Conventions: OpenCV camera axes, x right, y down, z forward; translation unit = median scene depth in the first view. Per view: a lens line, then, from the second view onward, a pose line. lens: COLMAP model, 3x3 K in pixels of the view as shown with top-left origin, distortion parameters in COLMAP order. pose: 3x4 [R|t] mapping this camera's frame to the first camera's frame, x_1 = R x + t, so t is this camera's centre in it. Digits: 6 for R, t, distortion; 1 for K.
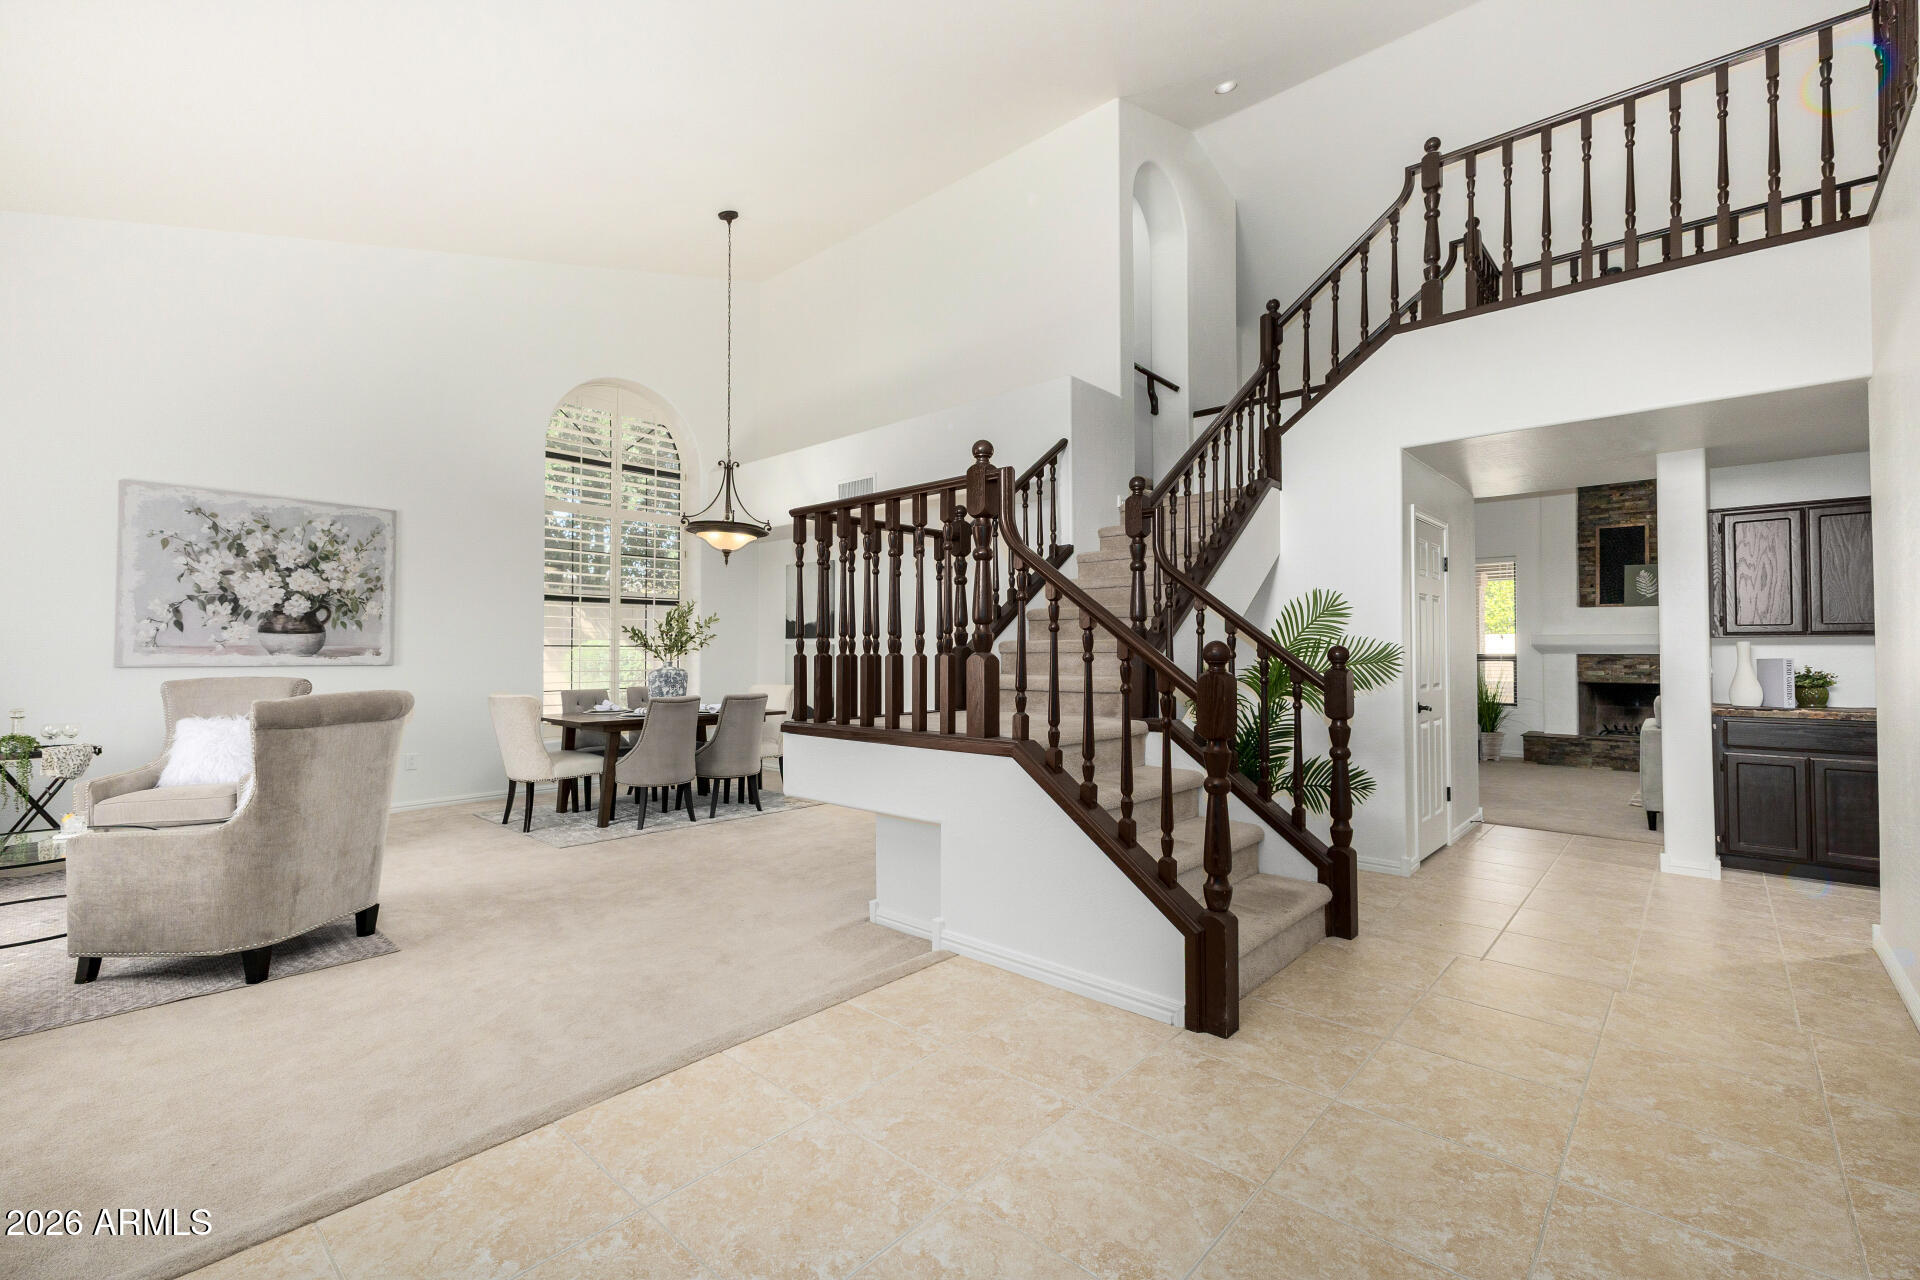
lens RADIAL K [[842.1, 0, 963.7], [0, 842.1, 636.4], [0, 0, 1]] dist [0.012348, -0.002736]
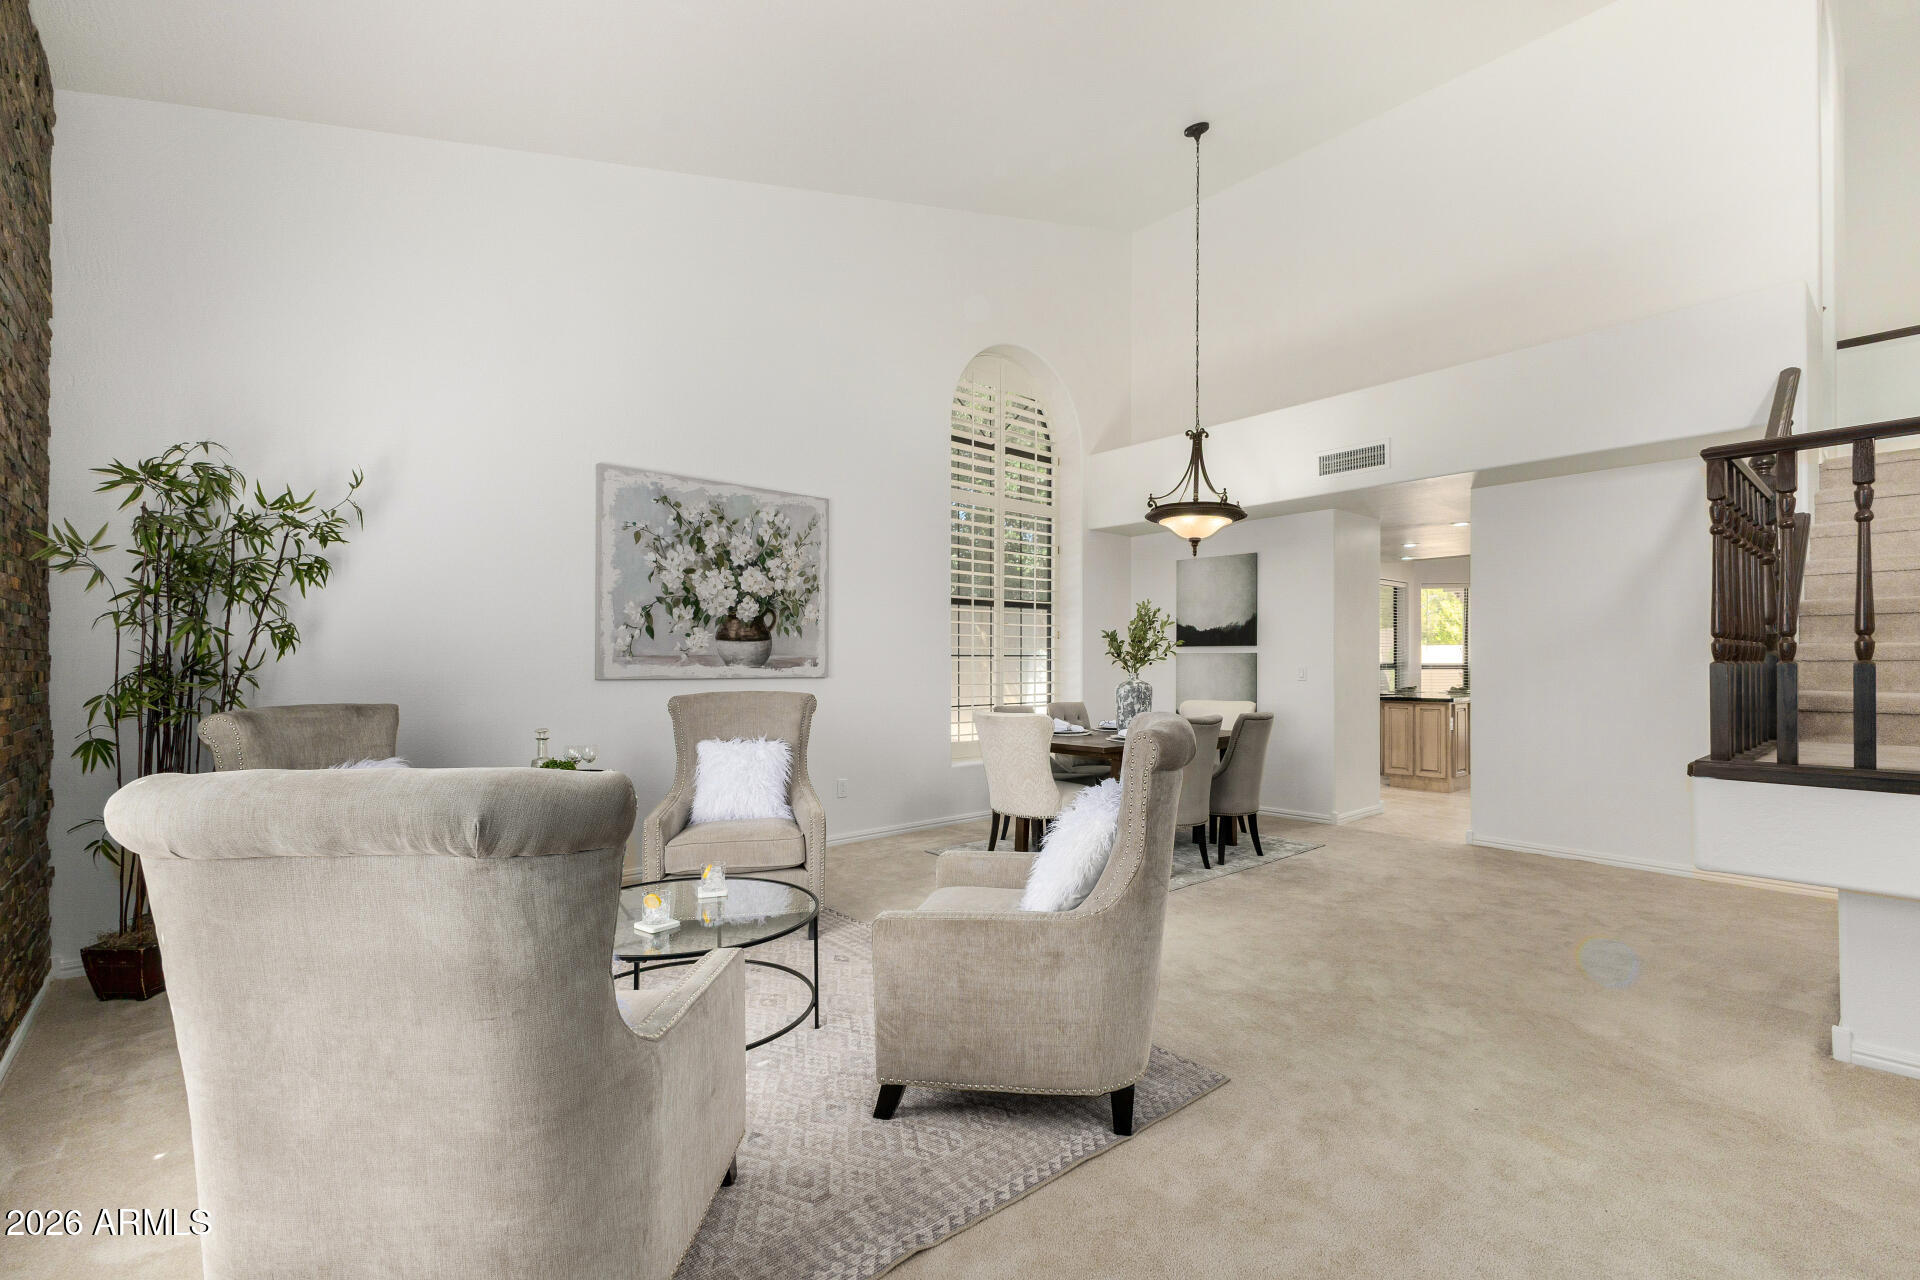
lens RADIAL K [[842.1, 0, 921.9], [0, 842.1, 659.0], [0, 0, 1]] dist [0.012348, -0.002736]
pose [[0.992995, -0.002961, -0.118121, -0.511397], [0.004575, 0.999900, 0.013400, 0.004346], [0.118070, -0.013847, 0.992909, 0.164841]]
